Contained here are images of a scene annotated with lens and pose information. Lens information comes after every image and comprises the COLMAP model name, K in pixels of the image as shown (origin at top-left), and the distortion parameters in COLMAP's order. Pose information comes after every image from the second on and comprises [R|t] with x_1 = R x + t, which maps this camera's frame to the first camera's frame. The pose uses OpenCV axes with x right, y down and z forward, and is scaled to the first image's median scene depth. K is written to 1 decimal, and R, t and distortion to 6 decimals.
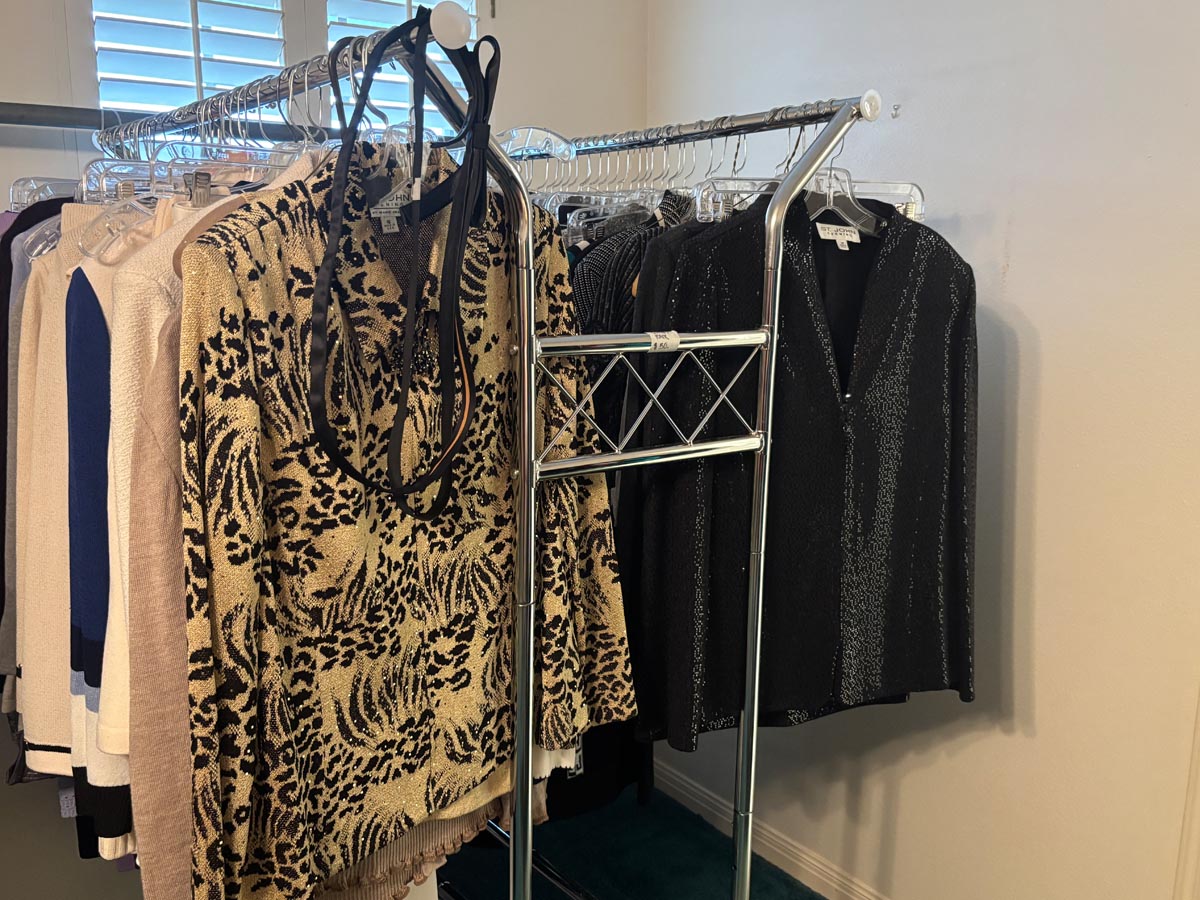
lens RADIAL K [[1057.9, 0, 597.6], [0, 1057.9, 483.5], [0, 0, 1]] dist [0.048264, -0.048247]
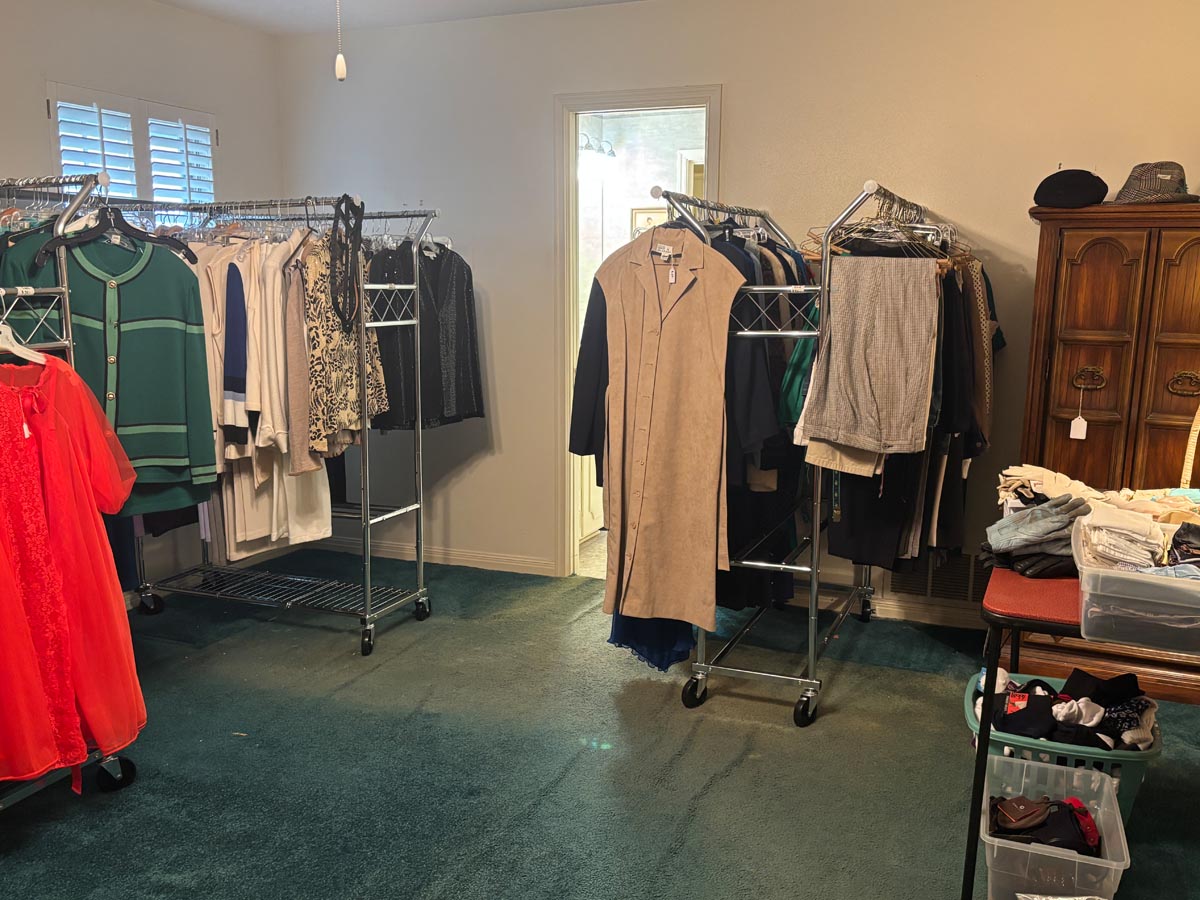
lens RADIAL K [[1057.9, 0, 602.8], [0, 1057.9, 454.8], [0, 0, 1]] dist [0.048264, -0.048247]
pose [[0.858005, -0.081293, 0.507167, -1.003732], [0.101512, 0.994758, -0.012285, 0.451132], [-0.503510, 0.062024, 0.861760, -1.948847]]
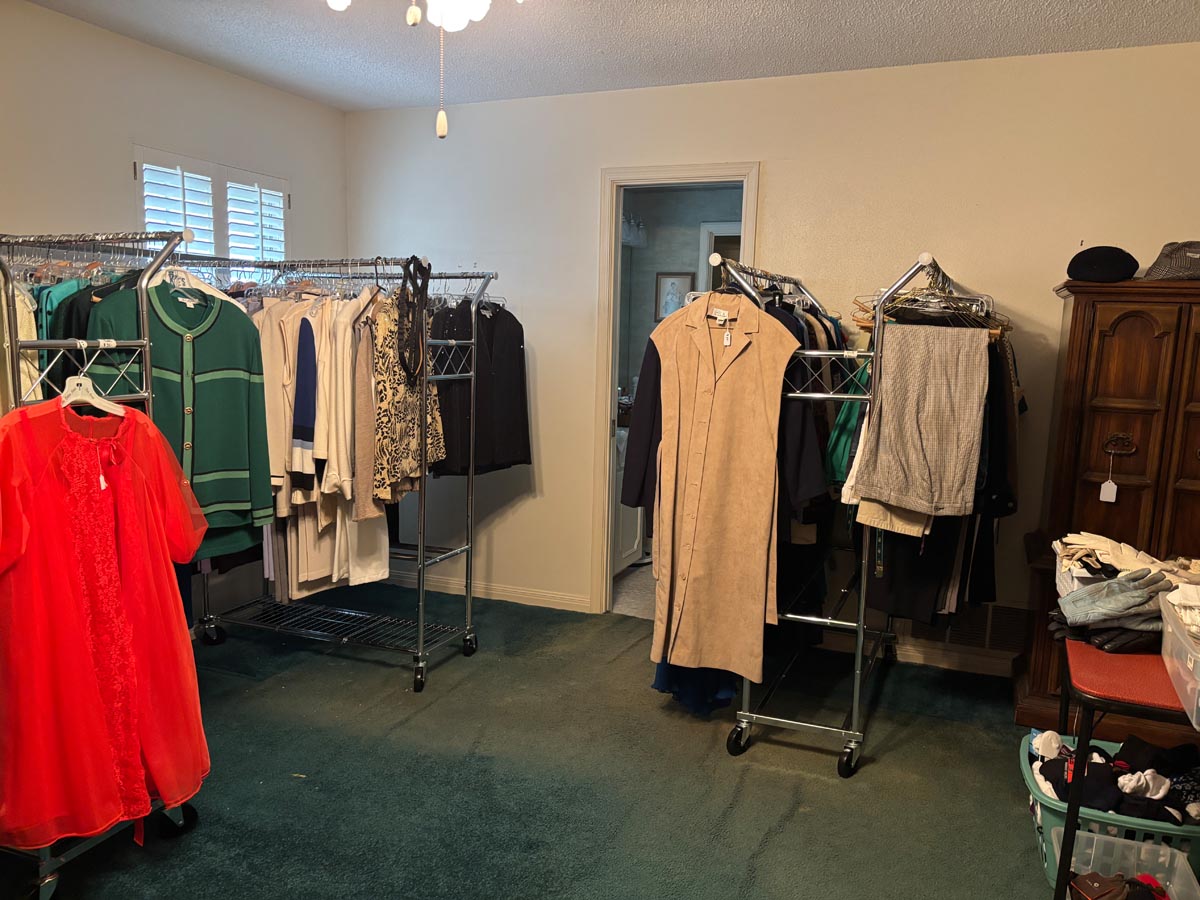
lens RADIAL K [[910.2, 0, 601.8], [0, 910.2, 455.1], [0, 0, 1]] dist [0.038322, -0.024838]
pose [[0.857454, -0.047916, 0.512325, -0.988674], [0.081370, 0.995754, -0.043055, 0.370831], [-0.508086, 0.078605, 0.857712, -1.639641]]
